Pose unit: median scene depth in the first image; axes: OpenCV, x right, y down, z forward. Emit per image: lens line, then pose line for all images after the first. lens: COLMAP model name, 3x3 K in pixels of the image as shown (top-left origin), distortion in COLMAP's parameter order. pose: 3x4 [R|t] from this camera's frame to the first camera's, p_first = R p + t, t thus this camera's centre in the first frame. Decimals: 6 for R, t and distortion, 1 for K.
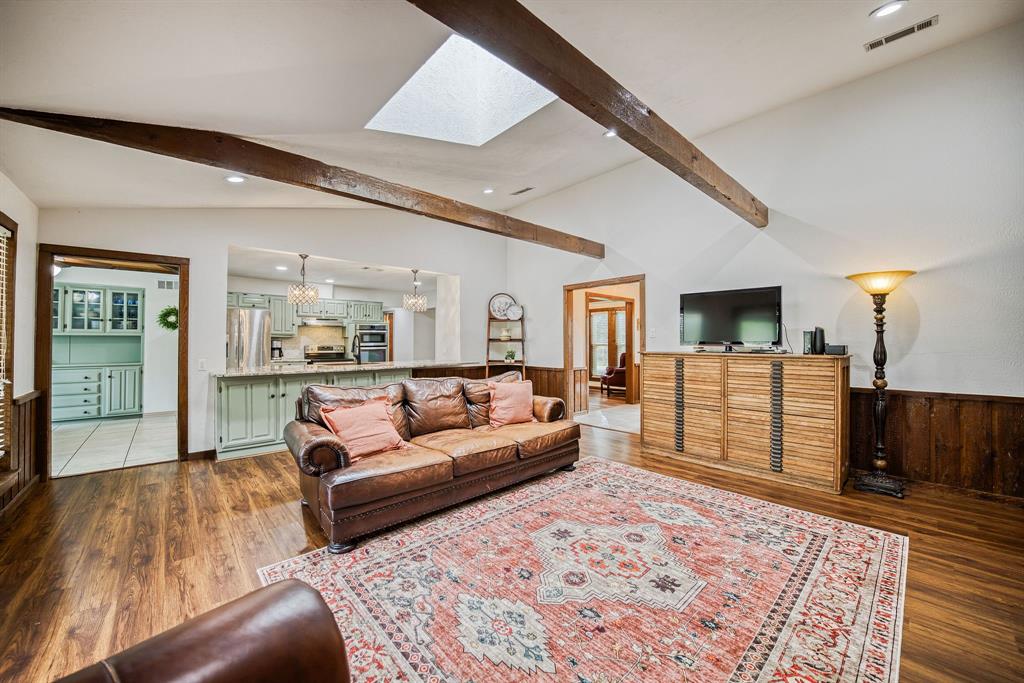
lens RADIAL K [[378.0, 0, 492.5], [0, 378.0, 334.4], [0, 0, 1]] dist [-0.019536, -0.000525]
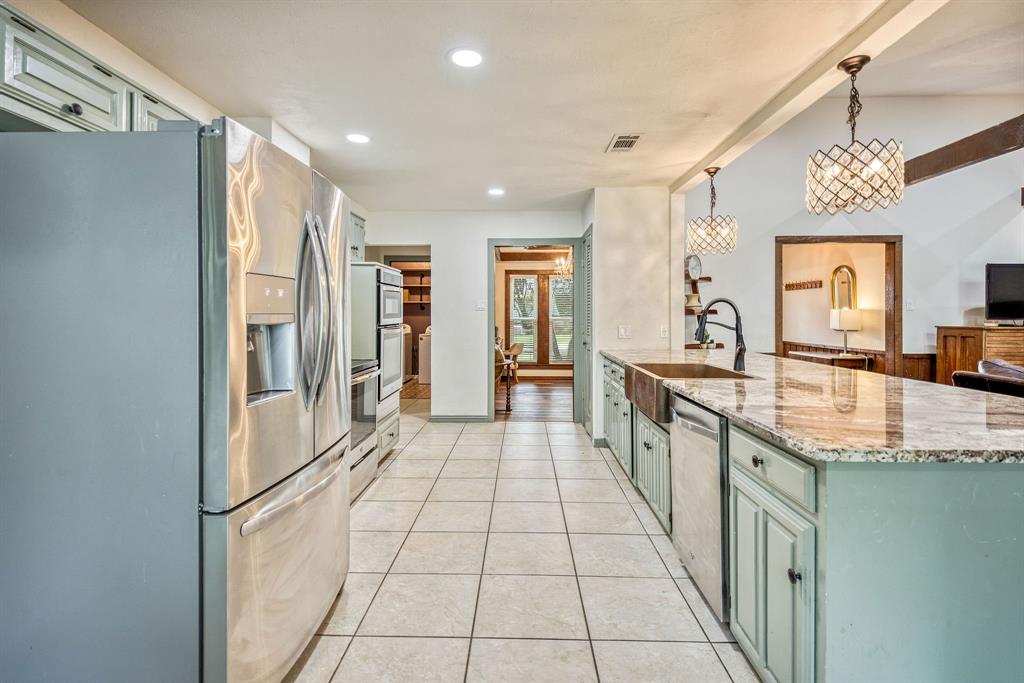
lens RADIAL K [[475.1, 0, 498.2], [0, 475.1, 317.5], [0, 0, 1]] dist [-0.001975, -0.002582]
pose [[0.696134, -0.000438, 0.717911, -1.675113], [-0.017915, 0.999678, 0.017981, 0.036833], [-0.717688, -0.025379, 0.695902, 1.505286]]
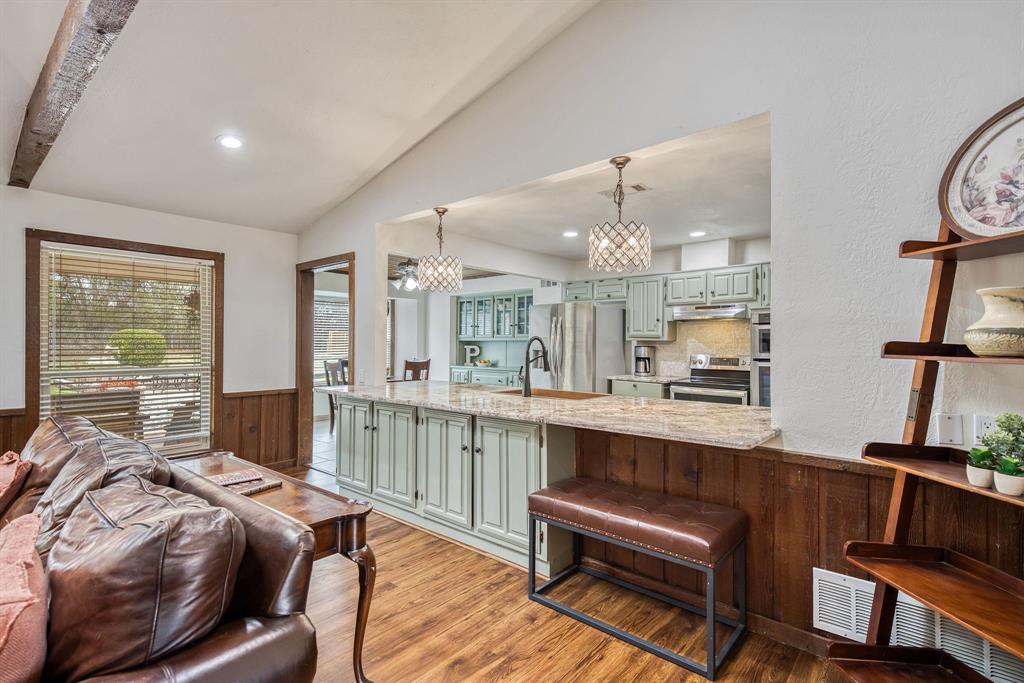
lens RADIAL K [[479.6, 0, 514.9], [0, 479.6, 340.8], [0, 0, 1]] dist [0.031295, -0.000471]
pose [[0.150502, -0.004274, -0.988600, 0.483700], [0.015346, 0.999880, -0.001986, 0.013147], [0.988491, -0.014872, 0.150550, 1.600307]]
